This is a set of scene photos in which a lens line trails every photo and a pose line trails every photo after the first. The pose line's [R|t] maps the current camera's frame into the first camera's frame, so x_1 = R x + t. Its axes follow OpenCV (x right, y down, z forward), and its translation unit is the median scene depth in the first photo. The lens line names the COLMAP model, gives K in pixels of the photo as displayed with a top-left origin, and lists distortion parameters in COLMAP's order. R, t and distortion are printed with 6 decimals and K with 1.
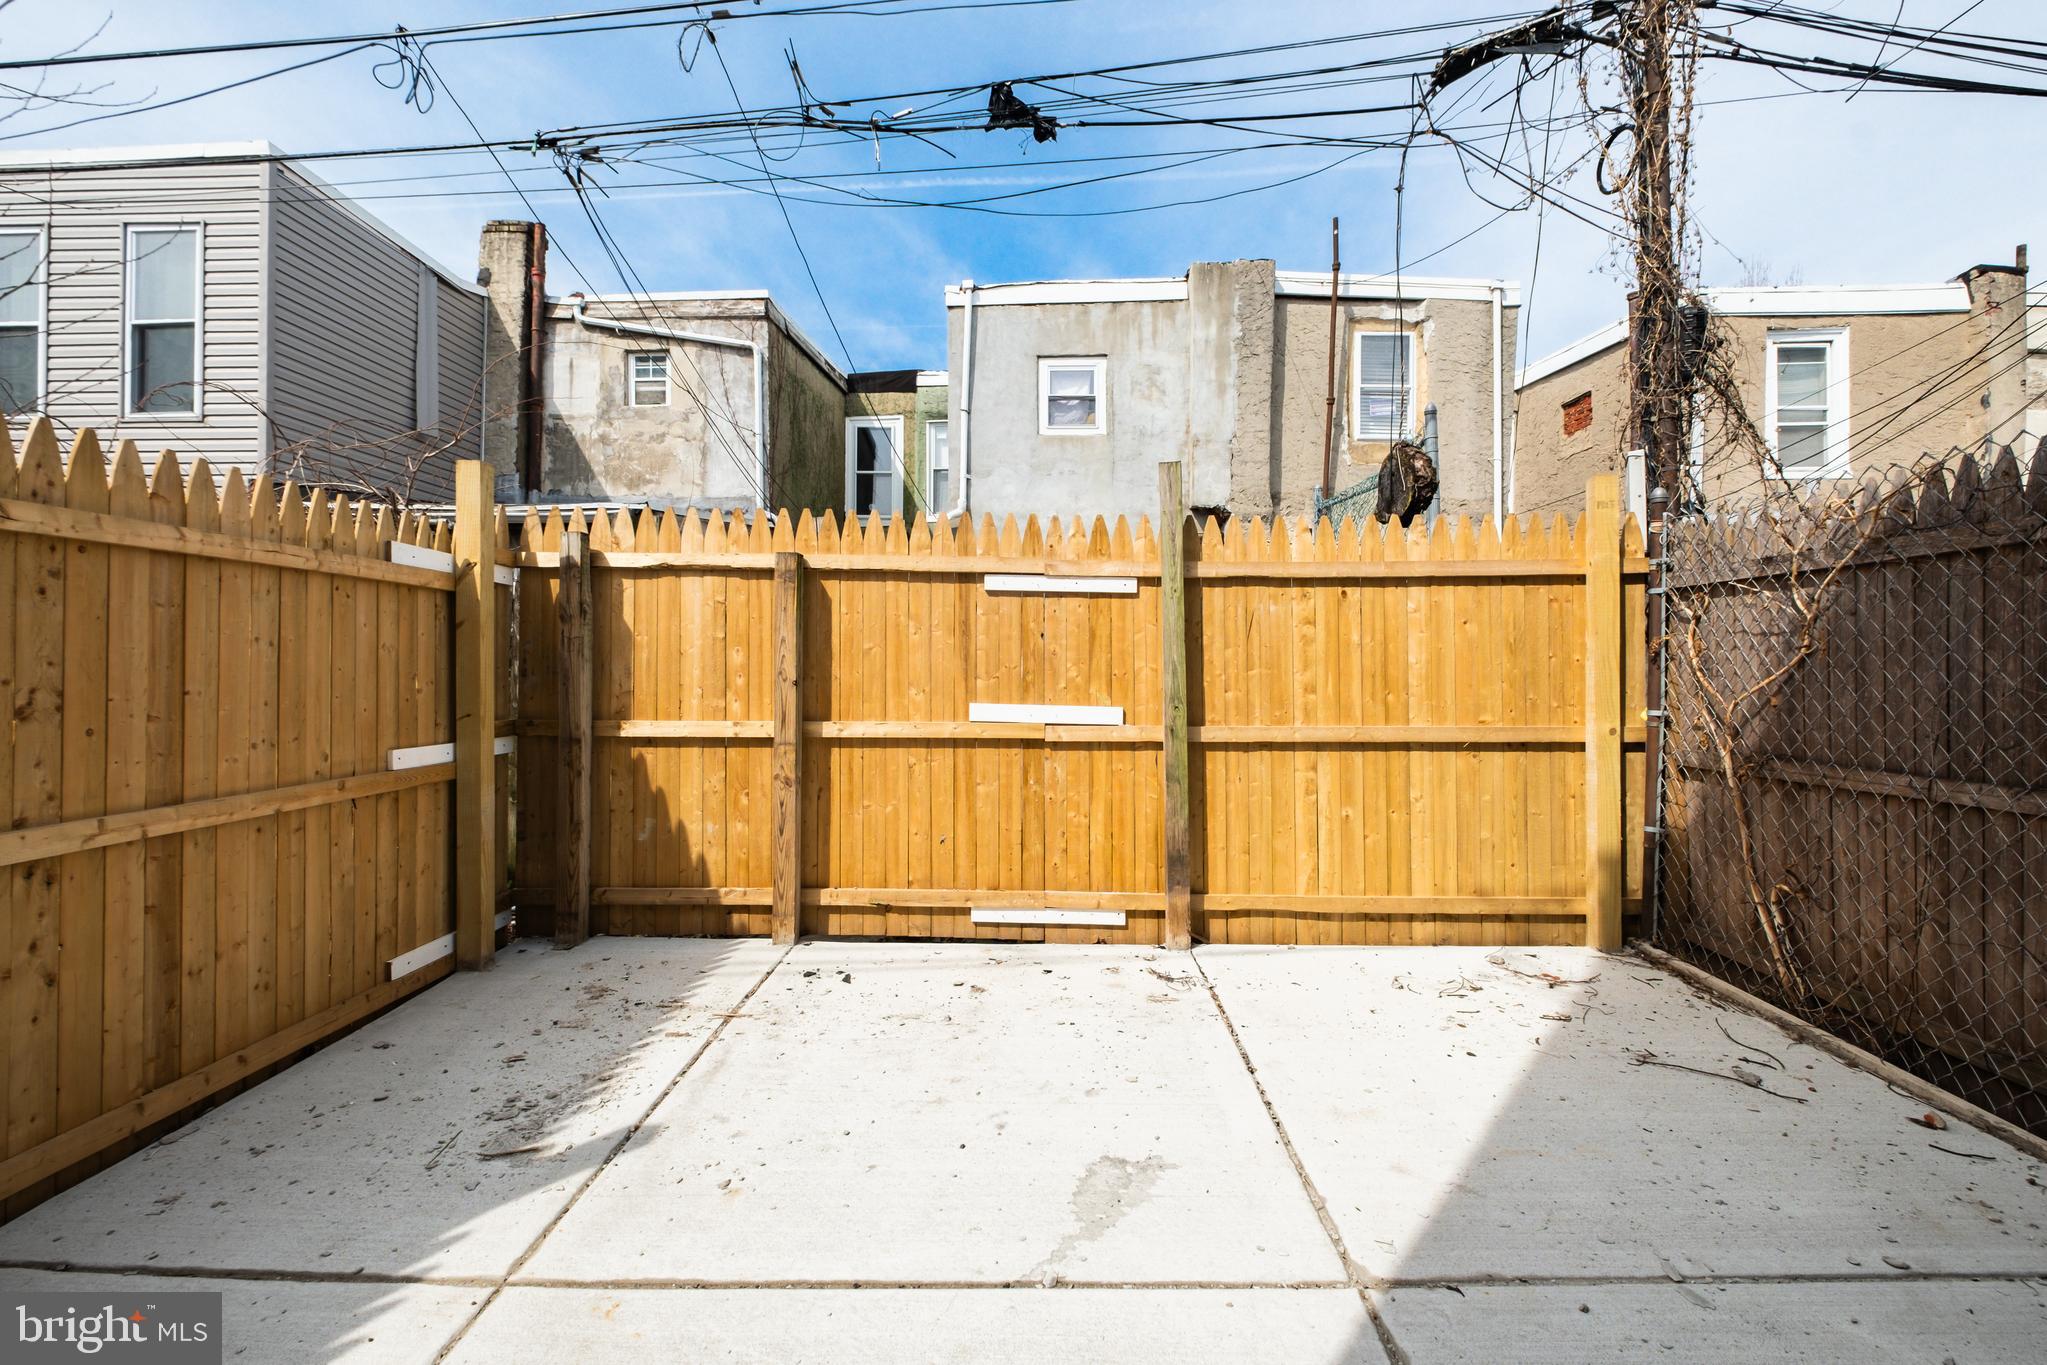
lens RADIAL K [[908.9, 0, 1030.2], [0, 908.9, 663.7], [0, 0, 1]] dist [0.007380, -0.004916]
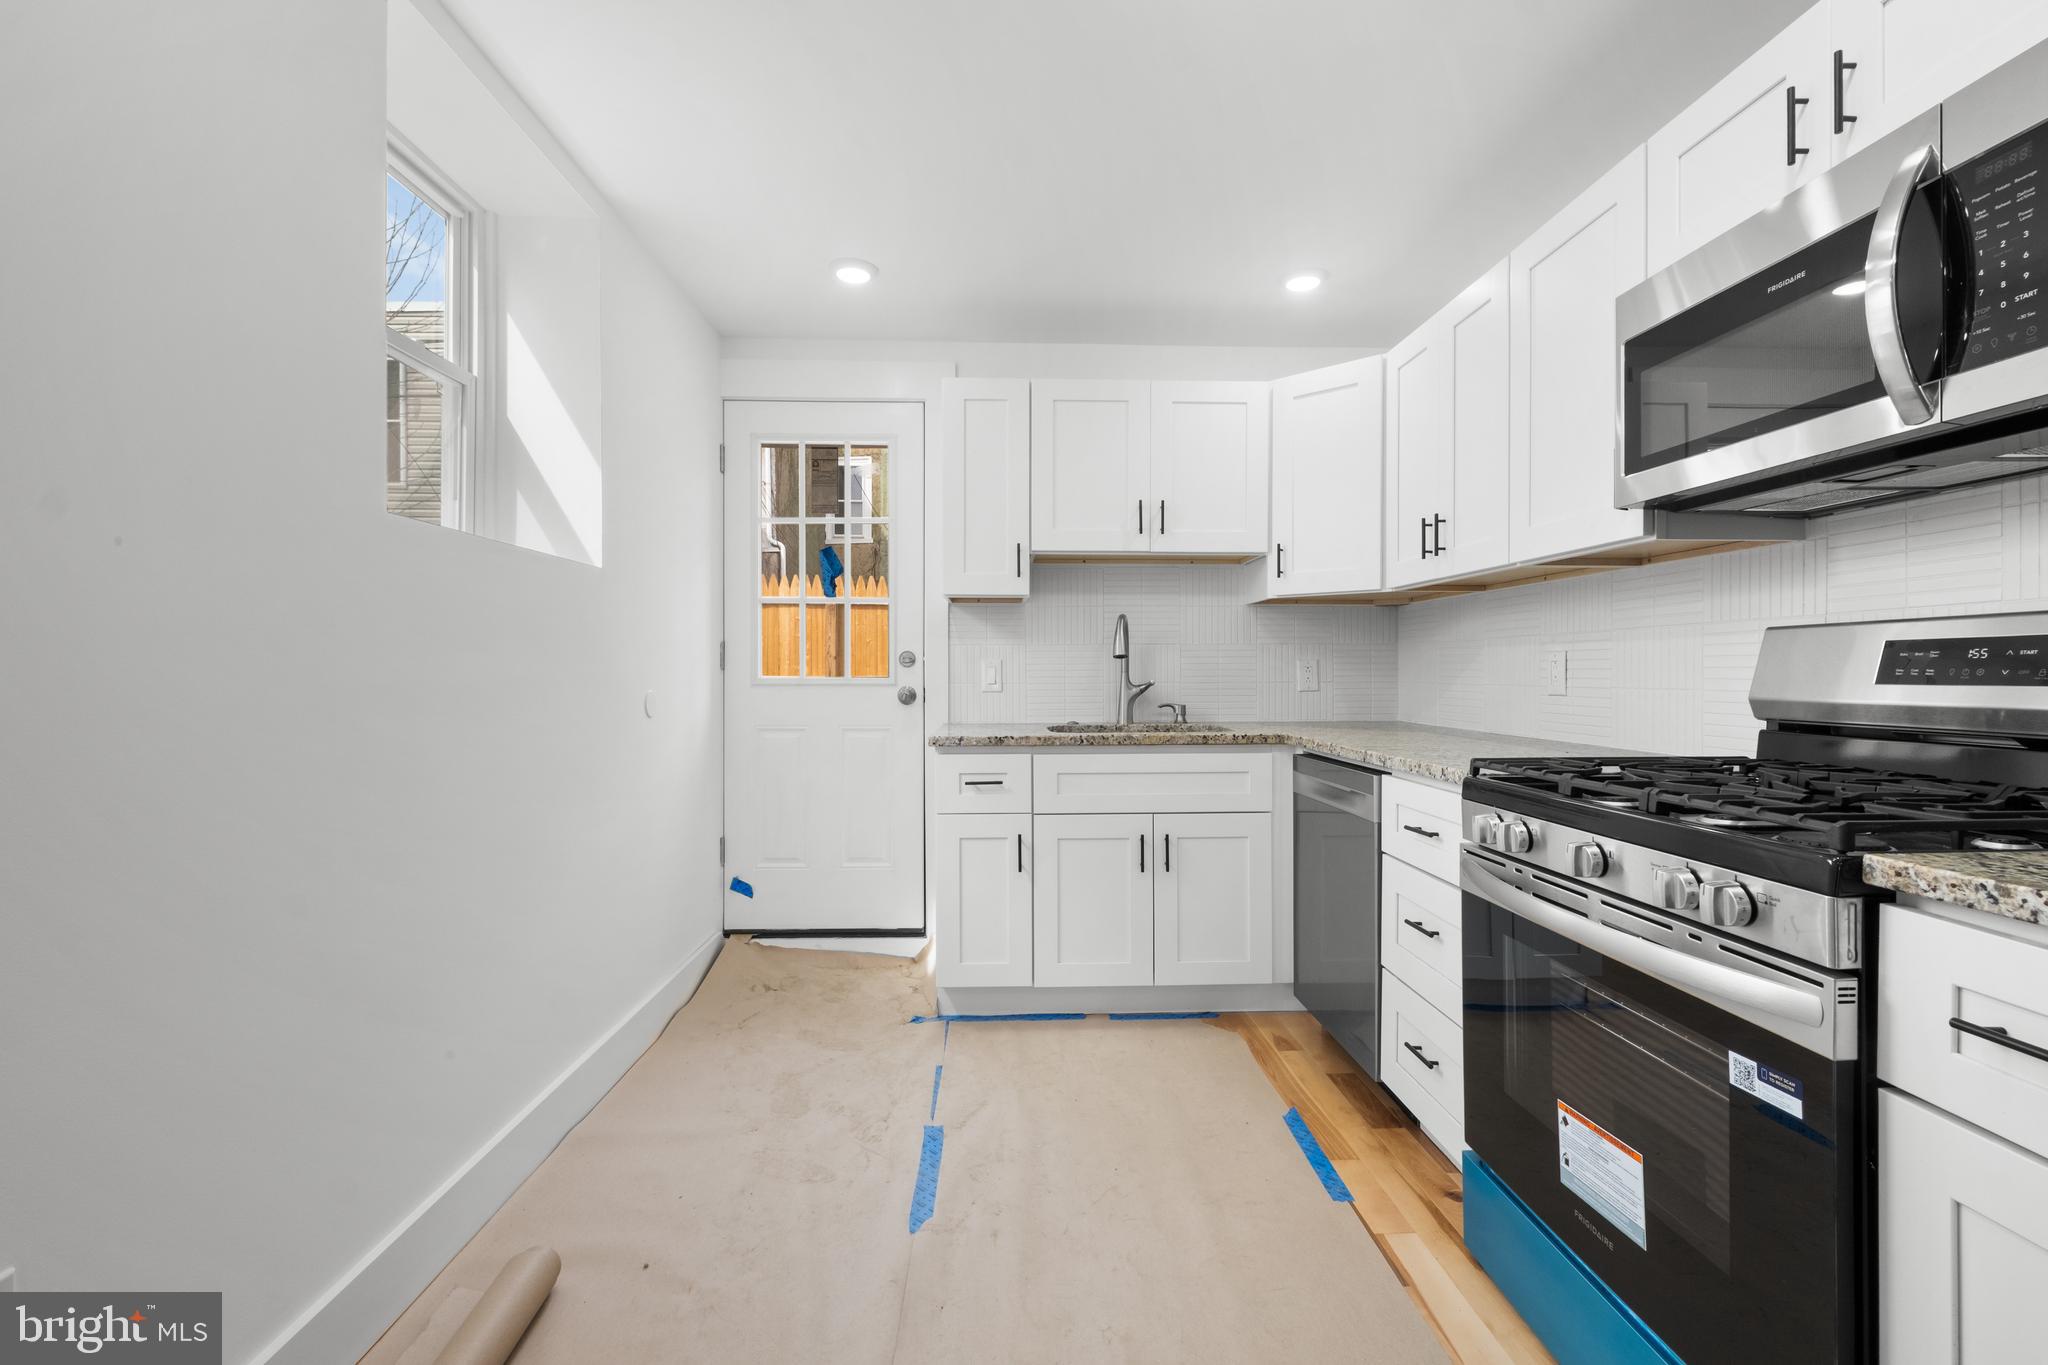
lens RADIAL K [[889.9, 0, 1028.7], [0, 889.9, 673.6], [0, 0, 1]] dist [0.007024, -0.004824]
pose [[0.999322, -0.000956, 0.036809, 0.115197], [0.000491, 0.999920, 0.012621, 0.032121], [-0.036818, -0.012594, 0.999243, -1.083584]]
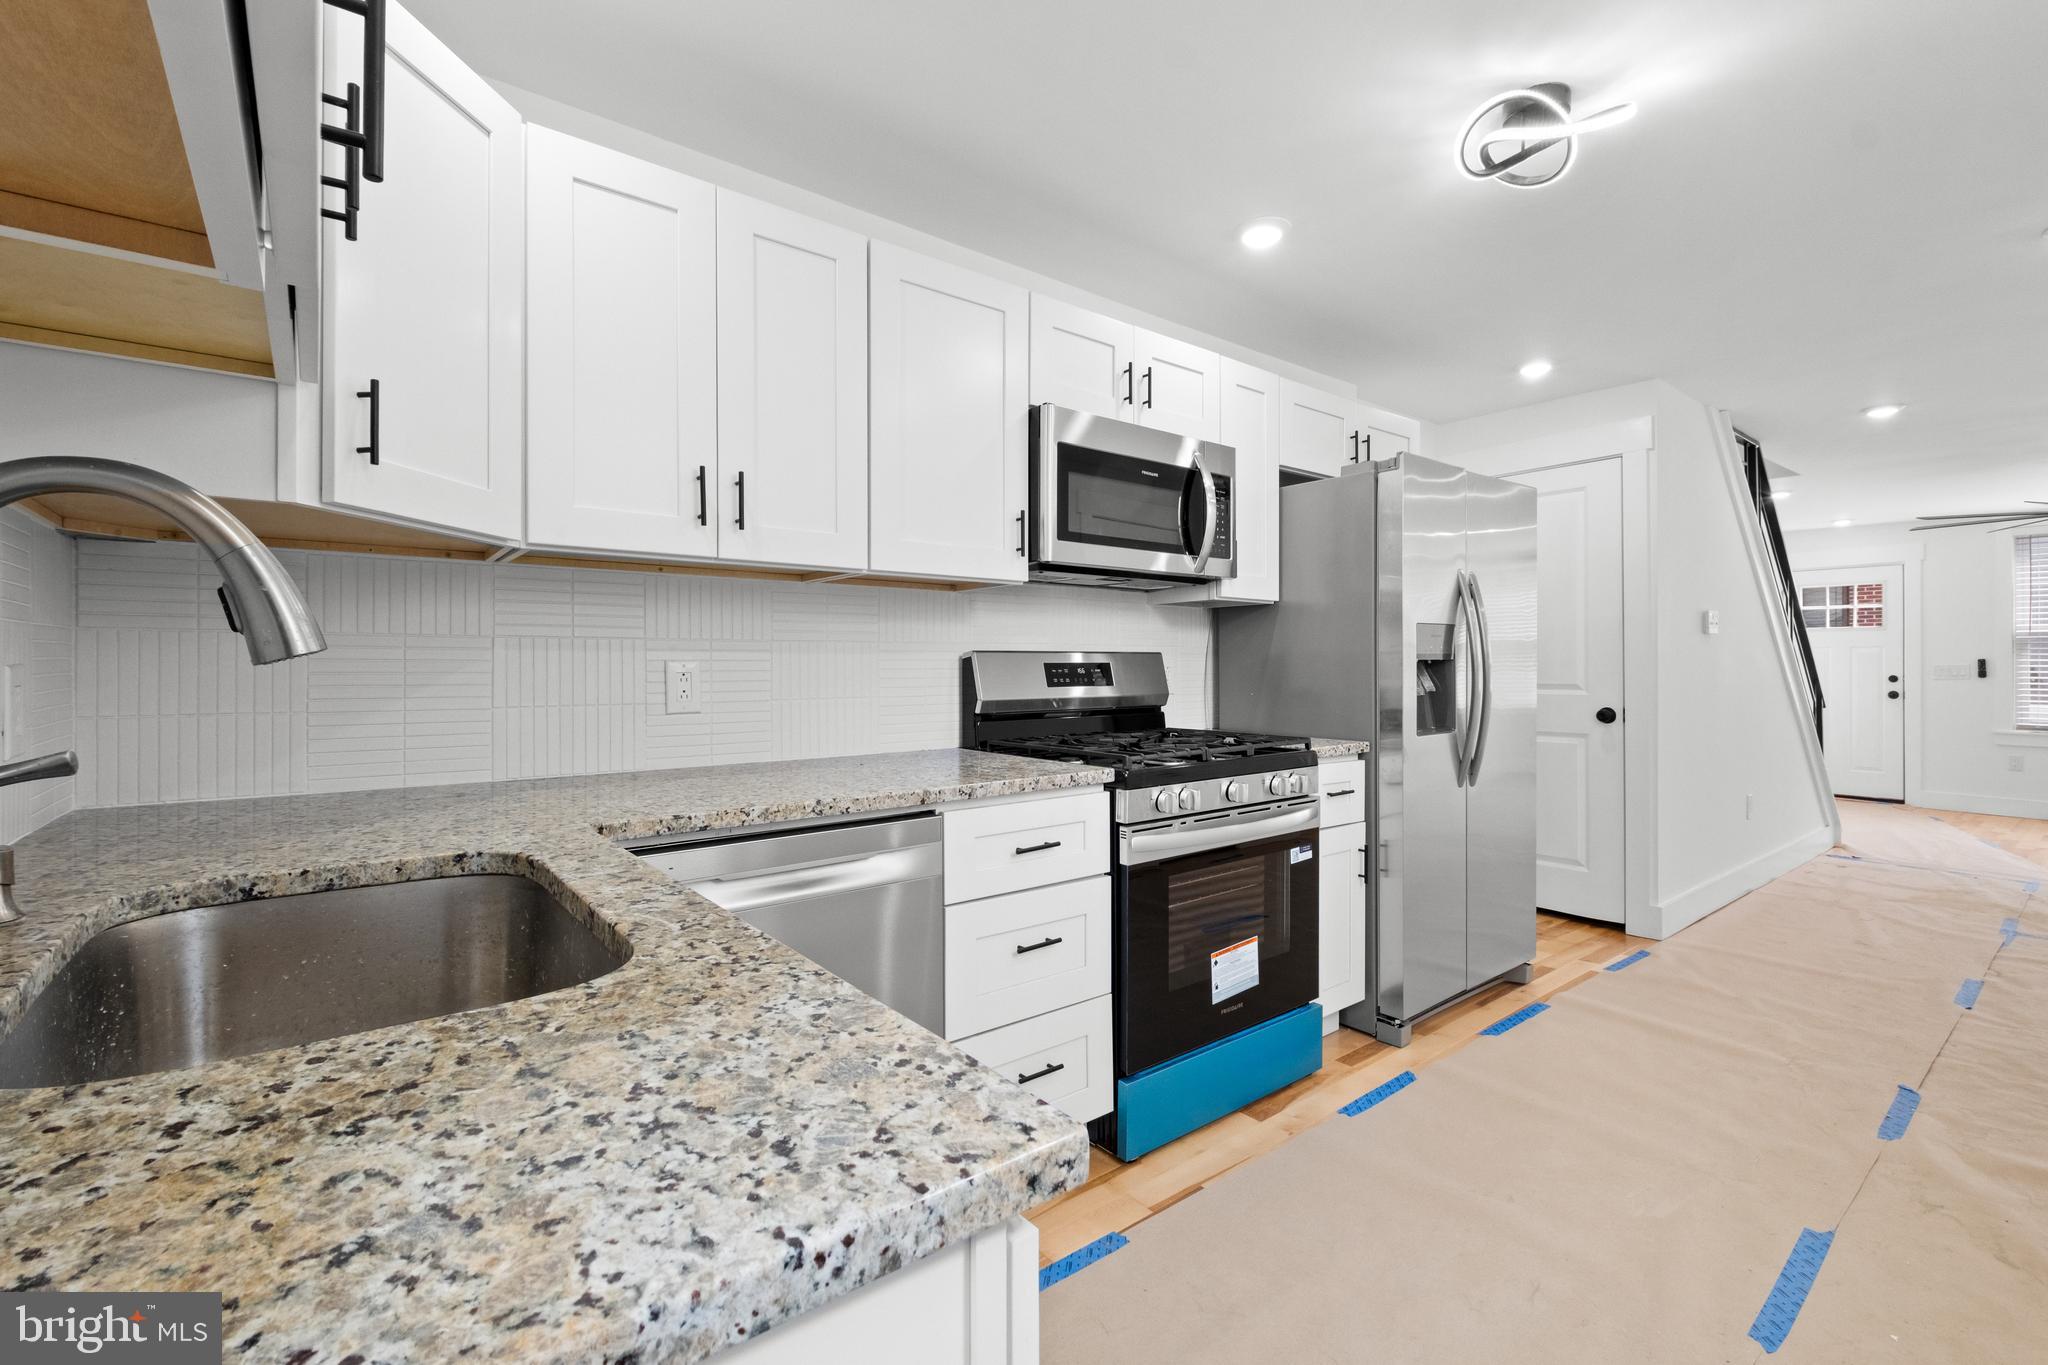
lens RADIAL K [[909.4, 0, 1030.7], [0, 909.4, 663.7], [0, 0, 1]] dist [0.007380, -0.004916]
pose [[-0.634478, 0.001716, 0.772939, -0.032977], [-0.007068, 0.999943, -0.008023, 0.029306], [-0.772908, -0.010554, -0.634430, -0.275080]]
